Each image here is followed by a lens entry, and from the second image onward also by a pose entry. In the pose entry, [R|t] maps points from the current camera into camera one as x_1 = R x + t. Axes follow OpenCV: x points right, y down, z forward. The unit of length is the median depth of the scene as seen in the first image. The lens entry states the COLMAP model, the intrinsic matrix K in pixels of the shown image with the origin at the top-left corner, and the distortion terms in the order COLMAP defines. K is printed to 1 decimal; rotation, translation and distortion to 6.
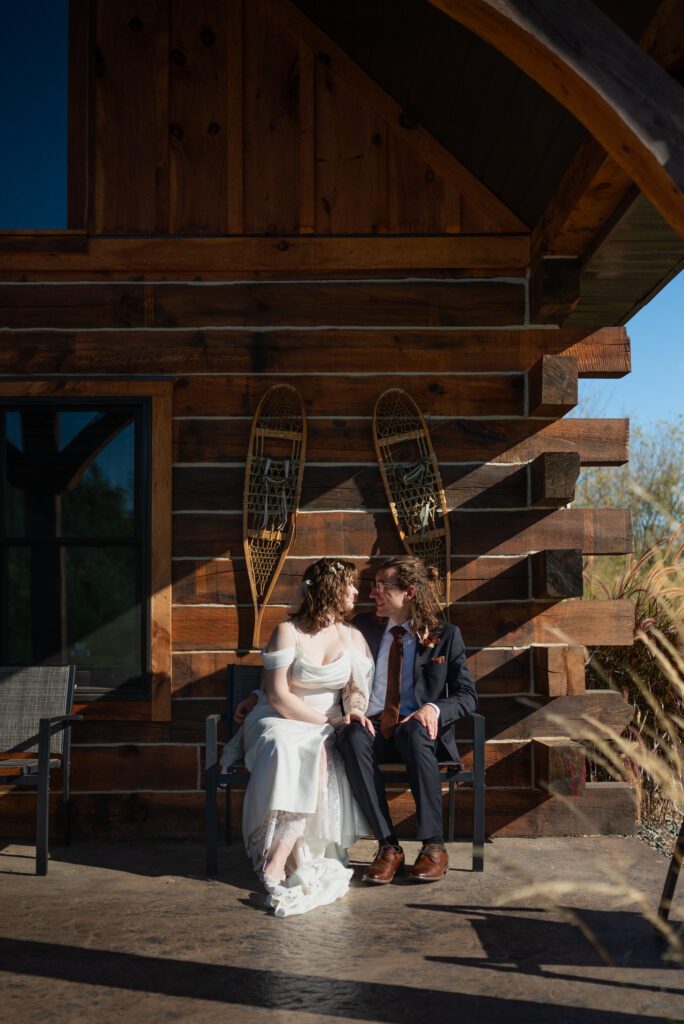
lens RADIAL K [[1138.5, 0, 341.8], [0, 1138.5, 586.9], [0, 0, 1]] dist [-0.001367, 0.000065]
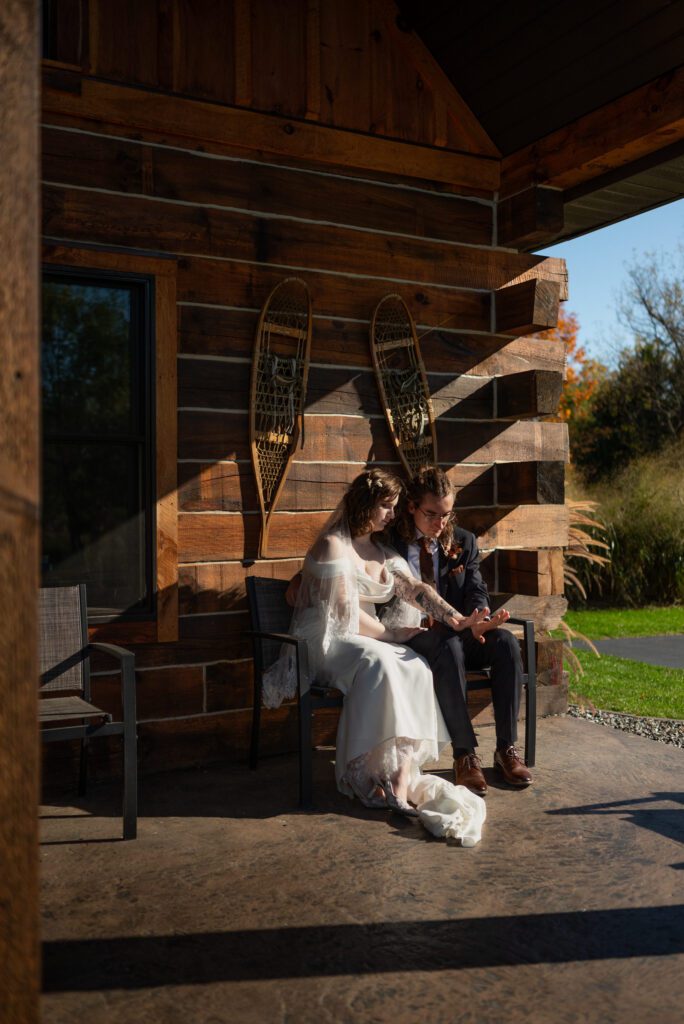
lens RADIAL K [[1005.7, 0, 342.0], [0, 1005.7, 512.0], [0, 0, 1]] dist [-0.001335, 0.007058]
pose [[0.871425, -0.005439, 0.490498, -0.423692], [-0.017127, 0.998992, 0.041504, -0.019471], [-0.490229, -0.044569, 0.870453, 0.244890]]
